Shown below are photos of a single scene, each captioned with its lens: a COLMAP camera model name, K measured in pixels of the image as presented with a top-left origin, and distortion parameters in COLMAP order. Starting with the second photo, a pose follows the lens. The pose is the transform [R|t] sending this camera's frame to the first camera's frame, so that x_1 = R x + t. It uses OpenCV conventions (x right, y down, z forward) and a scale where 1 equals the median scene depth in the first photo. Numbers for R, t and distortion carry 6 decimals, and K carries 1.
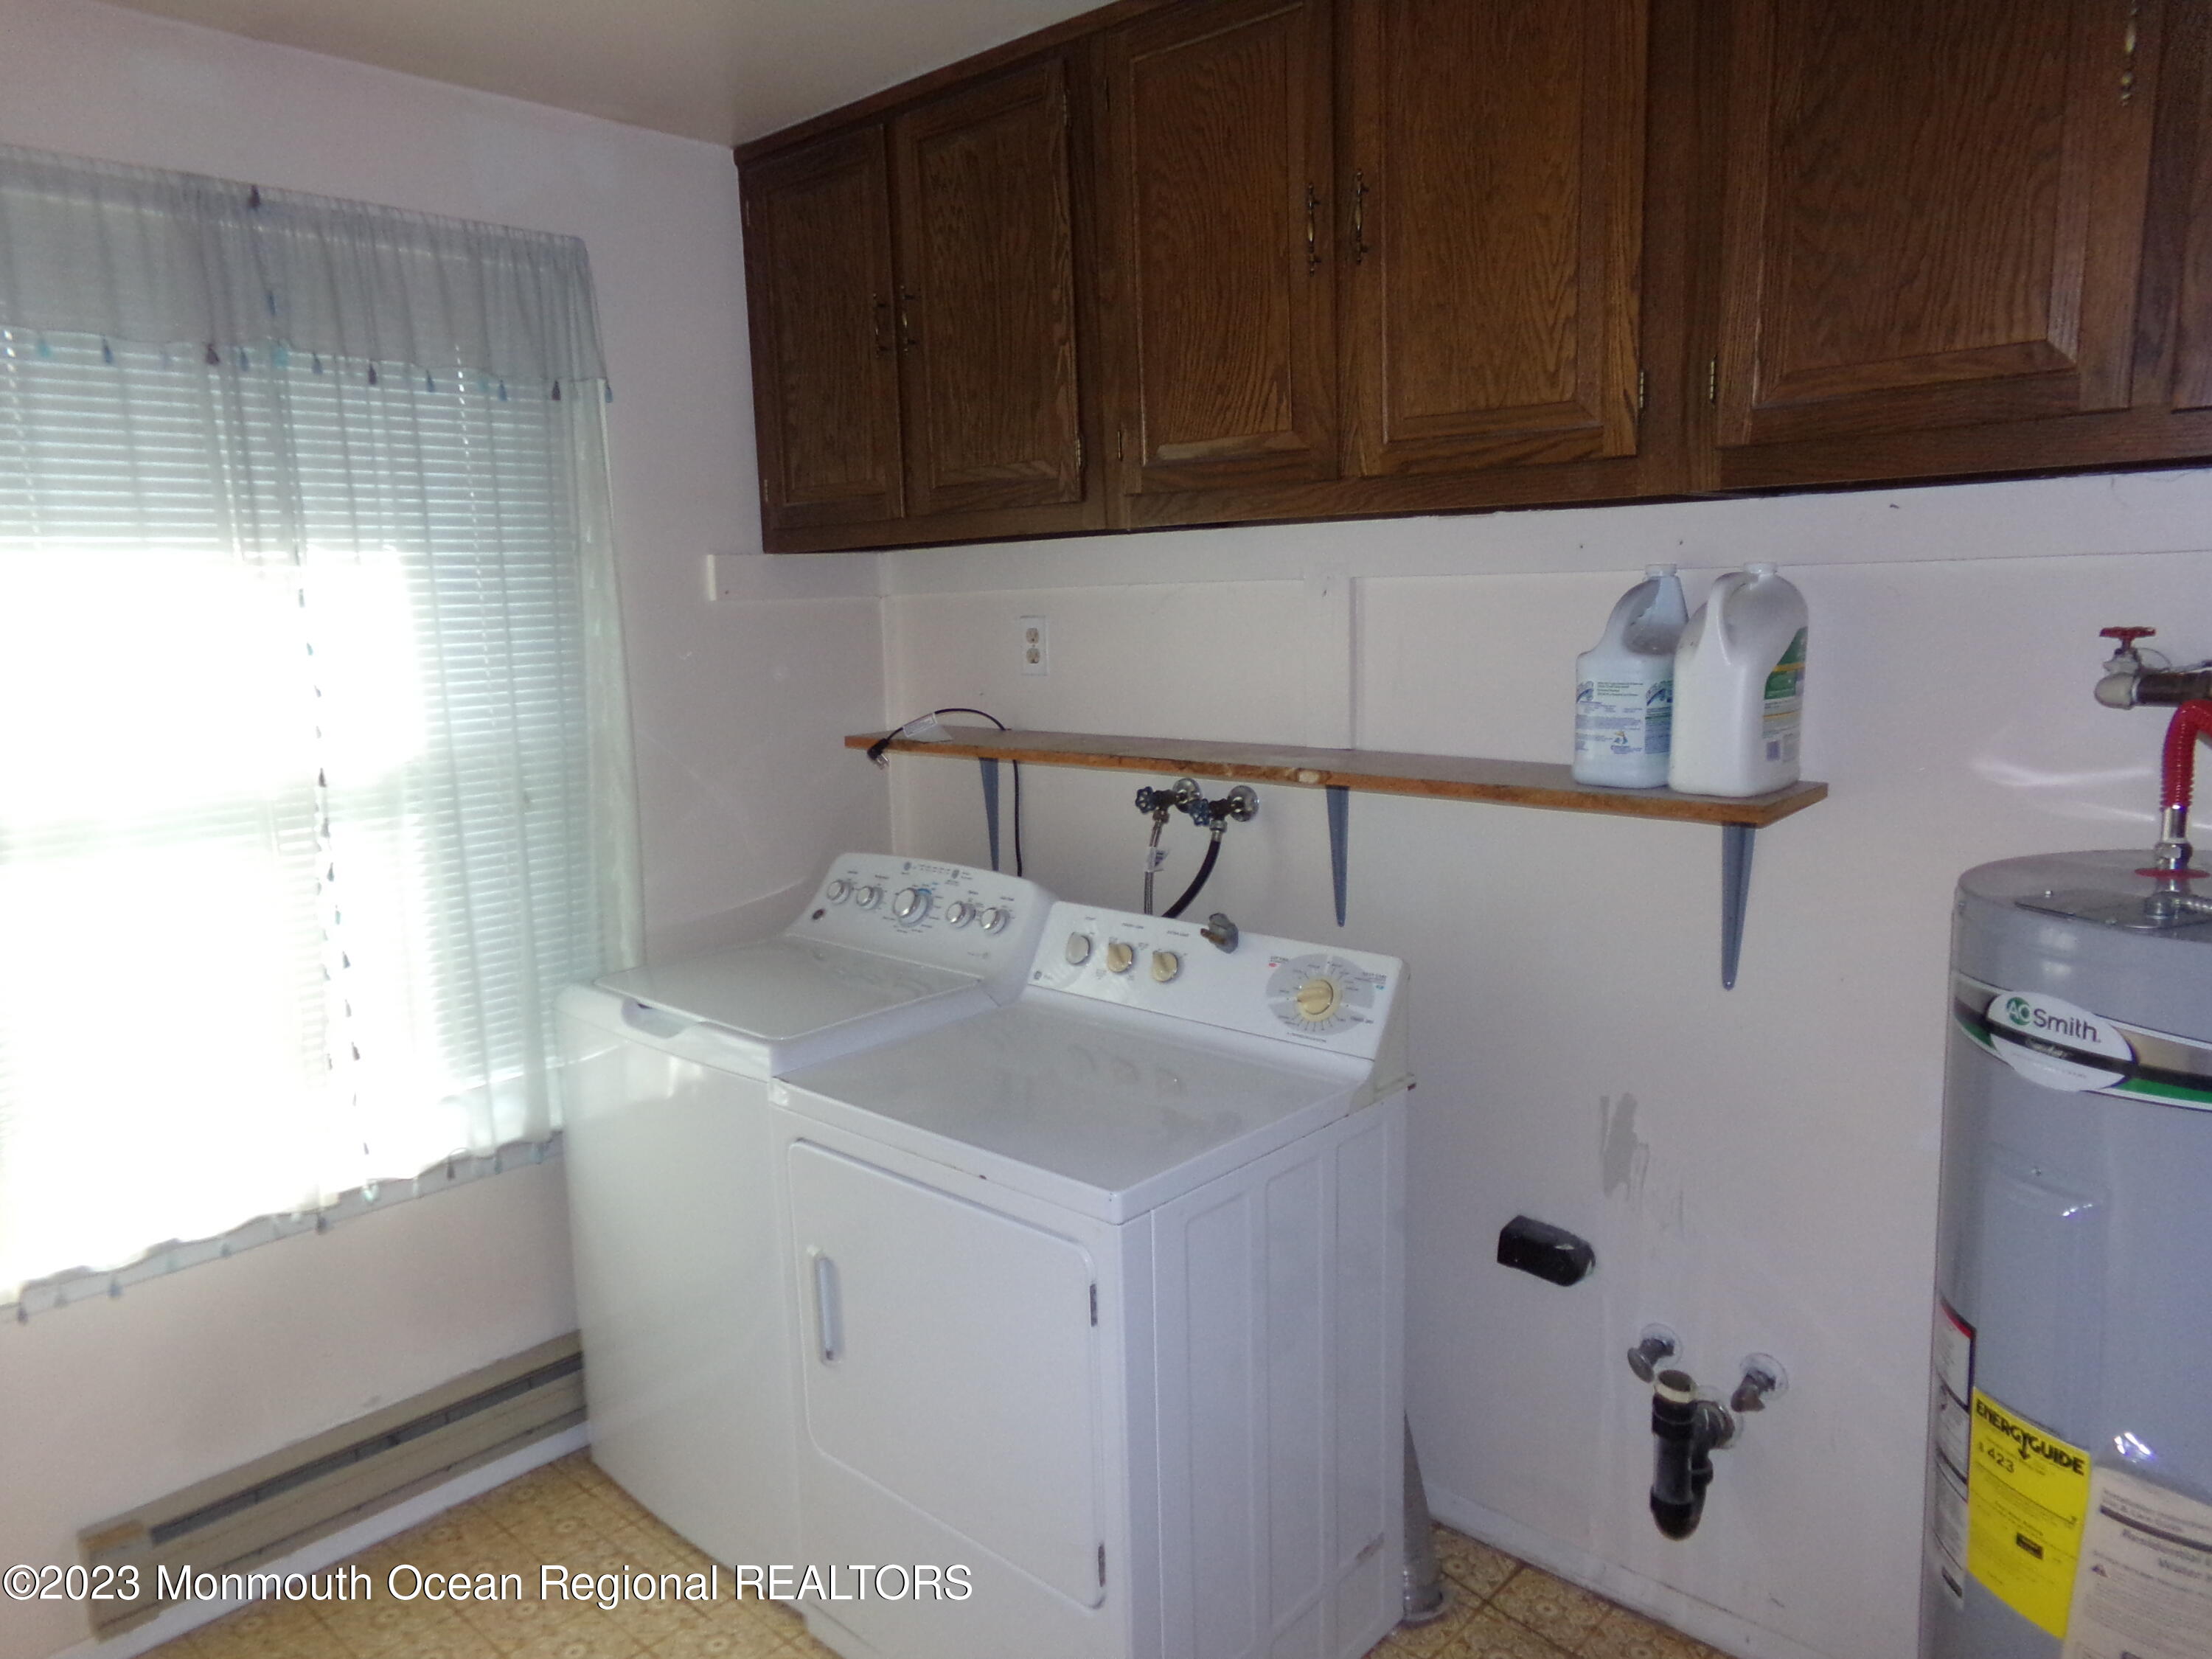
lens RADIAL K [[1510.8, 0, 1145.5], [0, 1510.8, 818.6], [0, 0, 1]] dist [-0.002991, 0.046525]
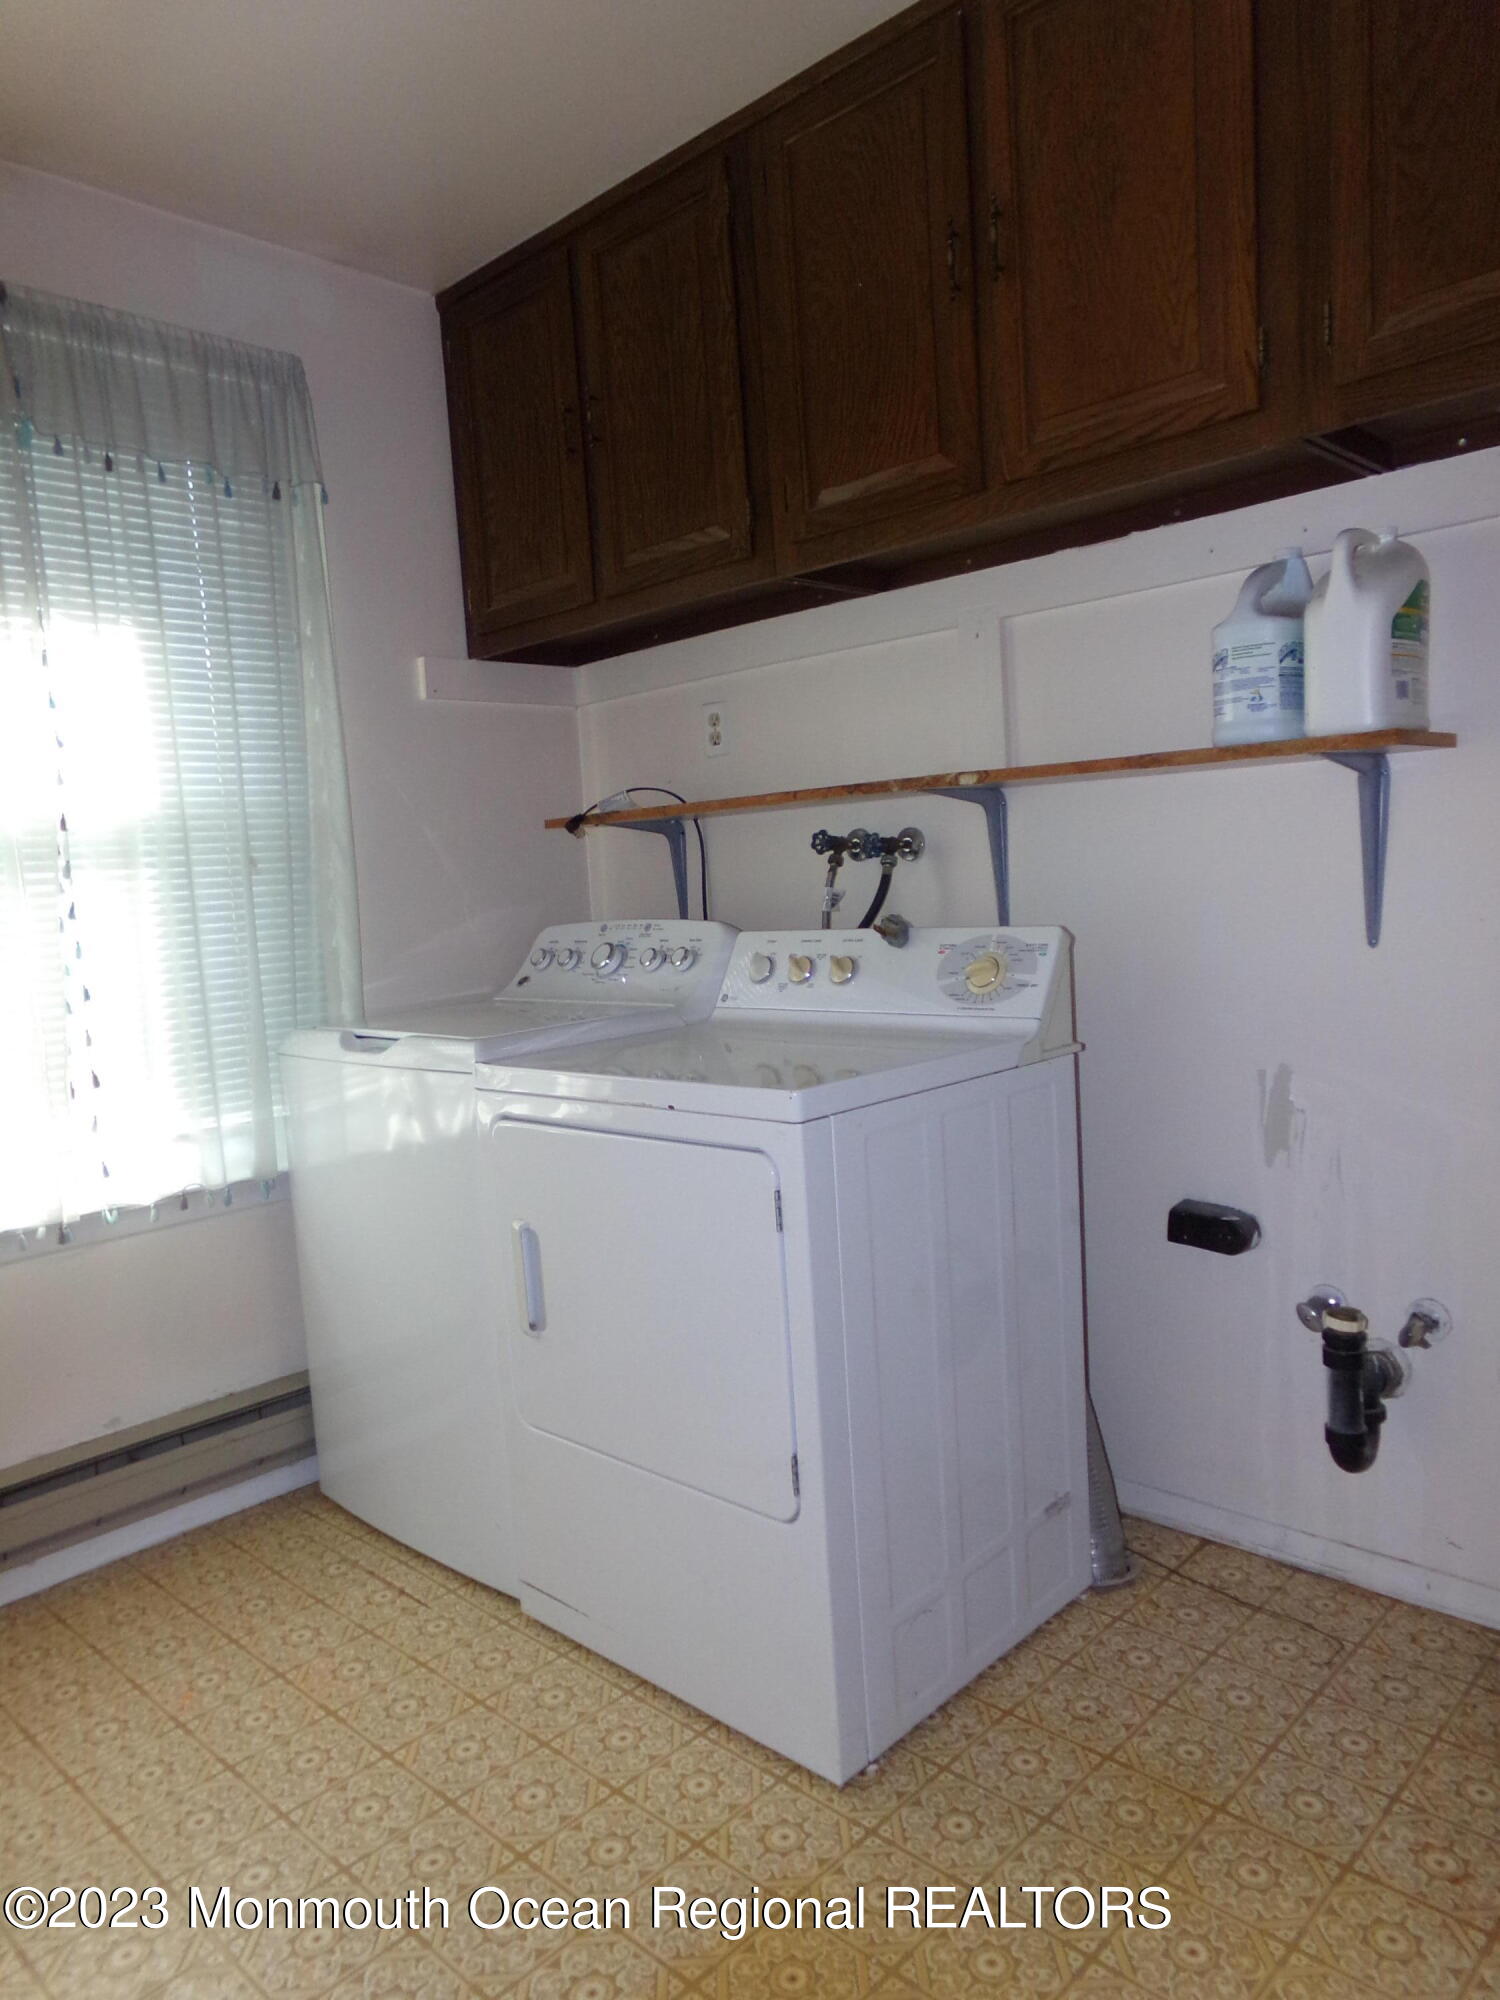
lens RADIAL K [[1366.0, 0, 808.1], [0, 1366.0, 998.8], [0, 0, 1]] dist [-0.002991, 0.046525]
pose [[0.999276, -0.033150, -0.018663, 0.005883], [0.031871, 0.997370, -0.065094, 0.174177], [0.020771, 0.064452, 0.997705, 0.034071]]
